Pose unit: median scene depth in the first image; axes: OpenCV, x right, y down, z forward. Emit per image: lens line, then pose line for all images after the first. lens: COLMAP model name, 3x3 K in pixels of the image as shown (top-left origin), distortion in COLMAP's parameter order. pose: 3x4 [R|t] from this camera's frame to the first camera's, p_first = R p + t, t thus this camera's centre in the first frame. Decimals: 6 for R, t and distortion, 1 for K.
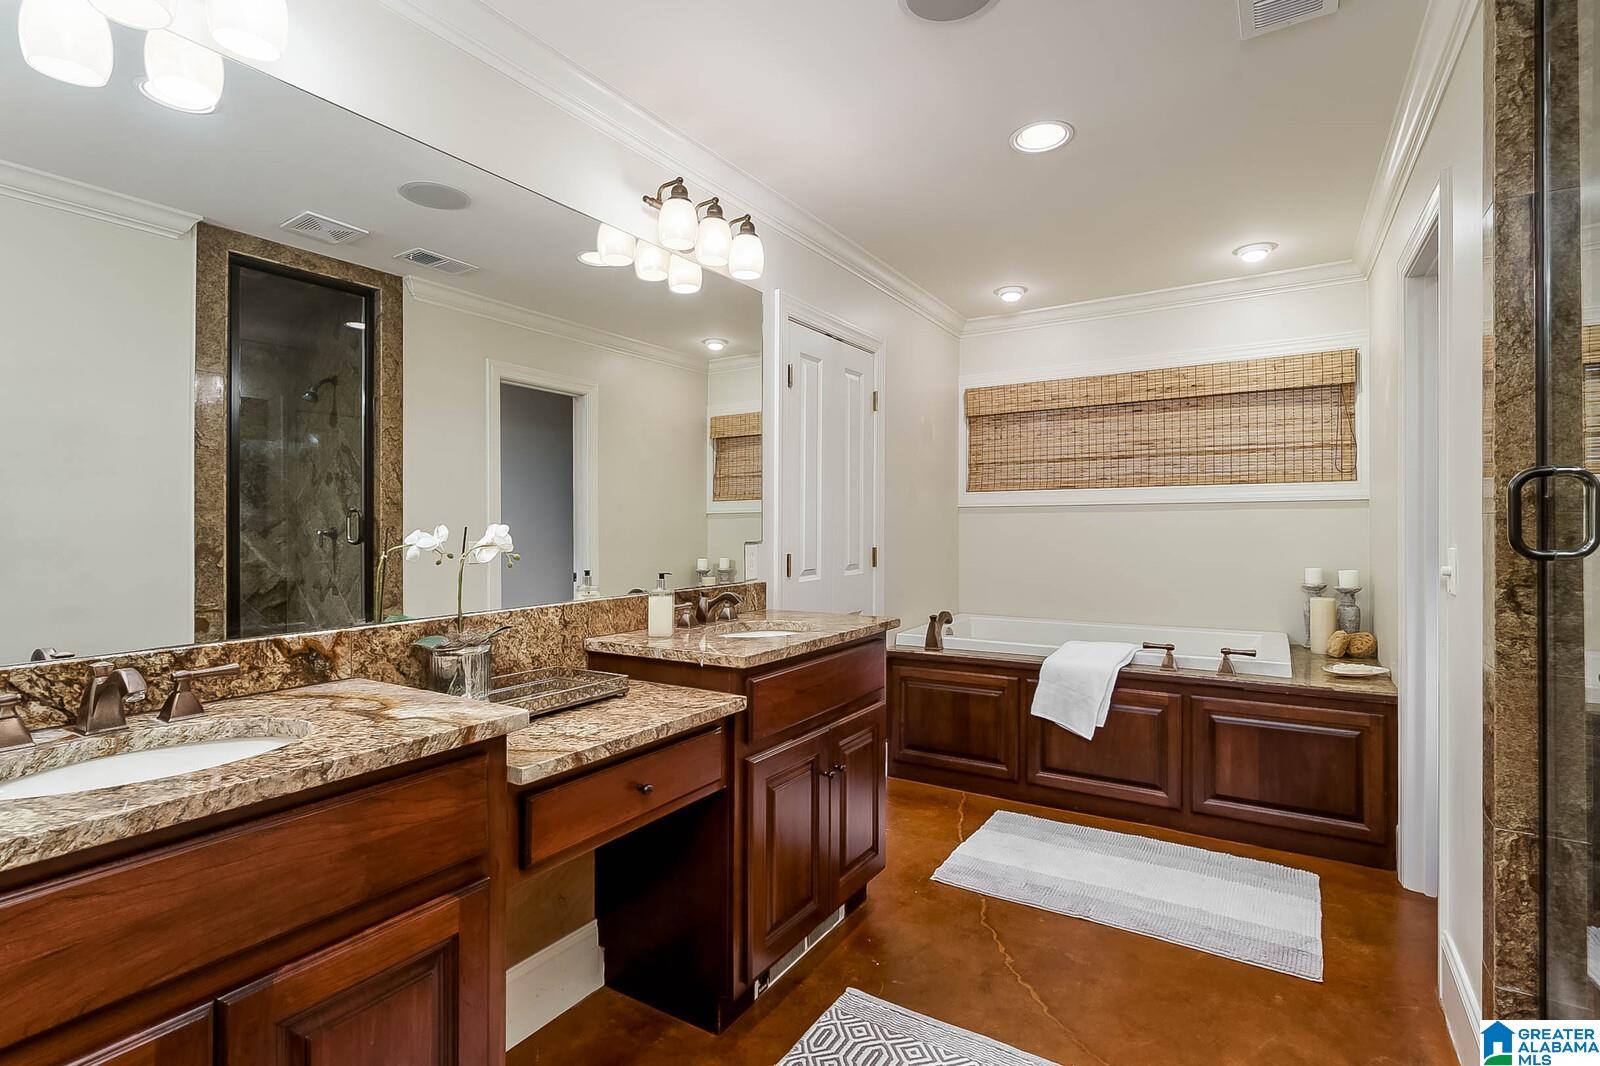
lens RADIAL K [[776.6, 0, 800.0], [0, 776.6, 533.0], [0, 0, 1]] dist [0.009635, -0.000052]
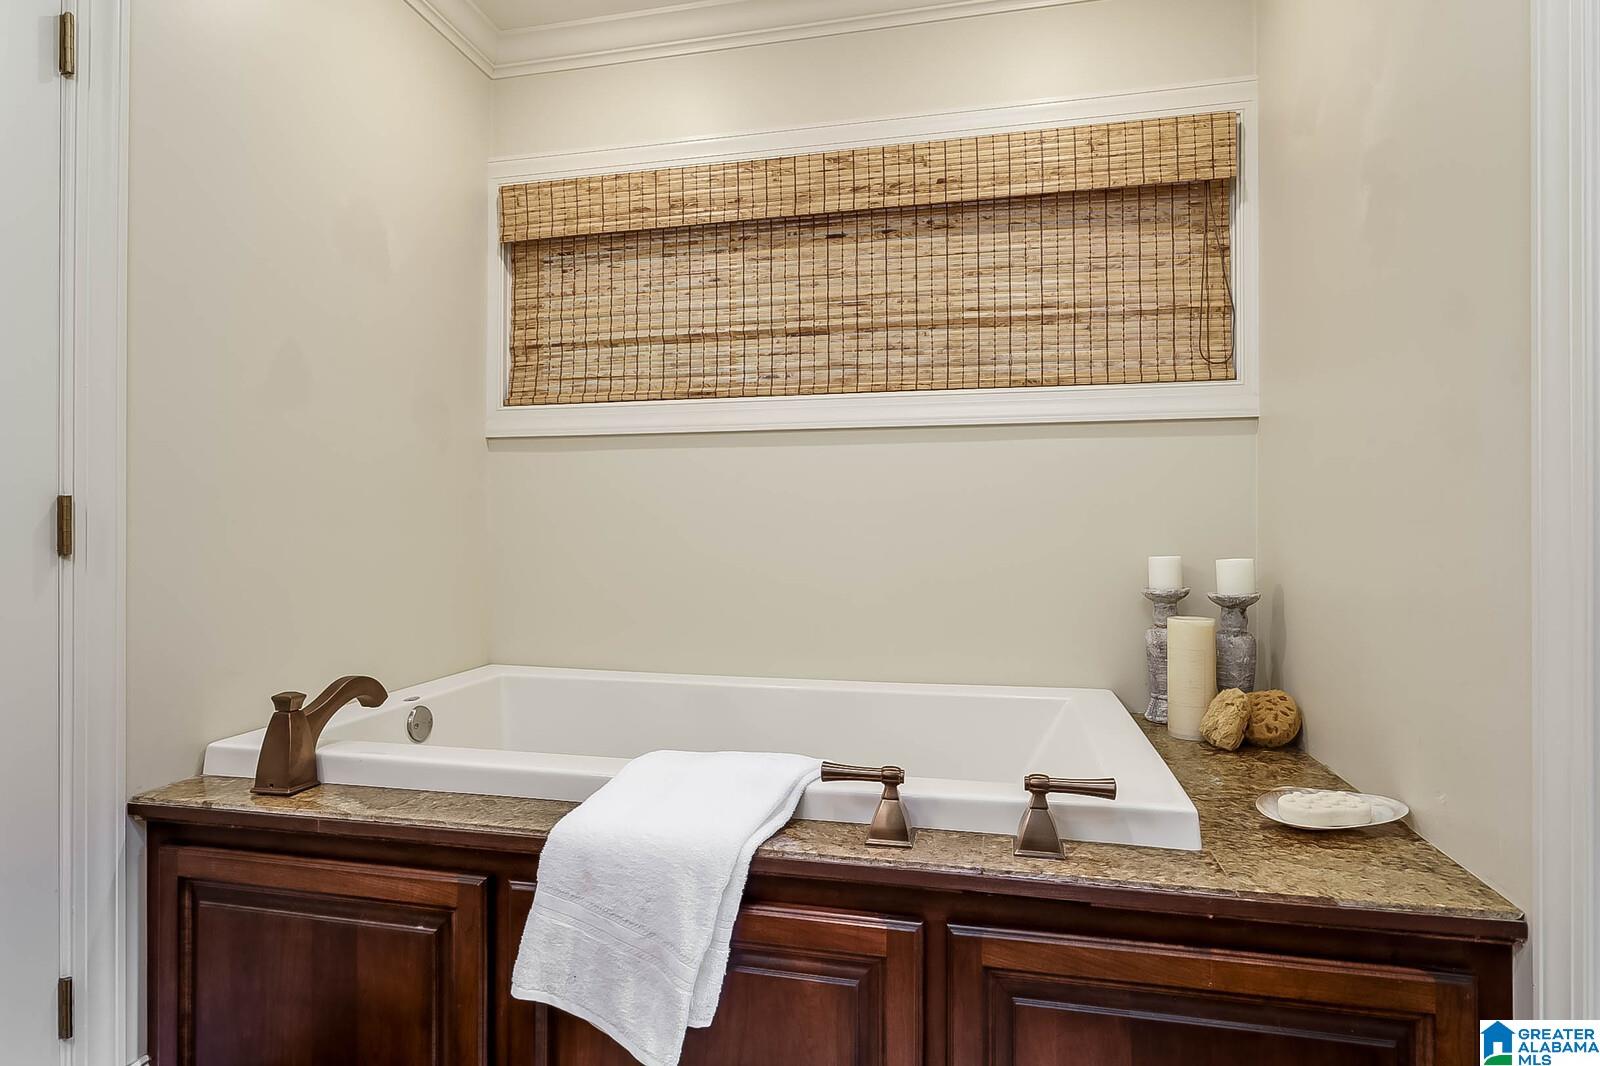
lens RADIAL K [[893.7, 0, 800.0], [0, 893.7, 533.0], [0, 0, 1]] dist [0.002063, 0.000417]
pose [[0.946035, 0.005997, 0.324008, 0.256986], [-0.002030, 0.999919, -0.012582, 0.037069], [-0.324058, 0.011245, 0.945971, 0.532727]]
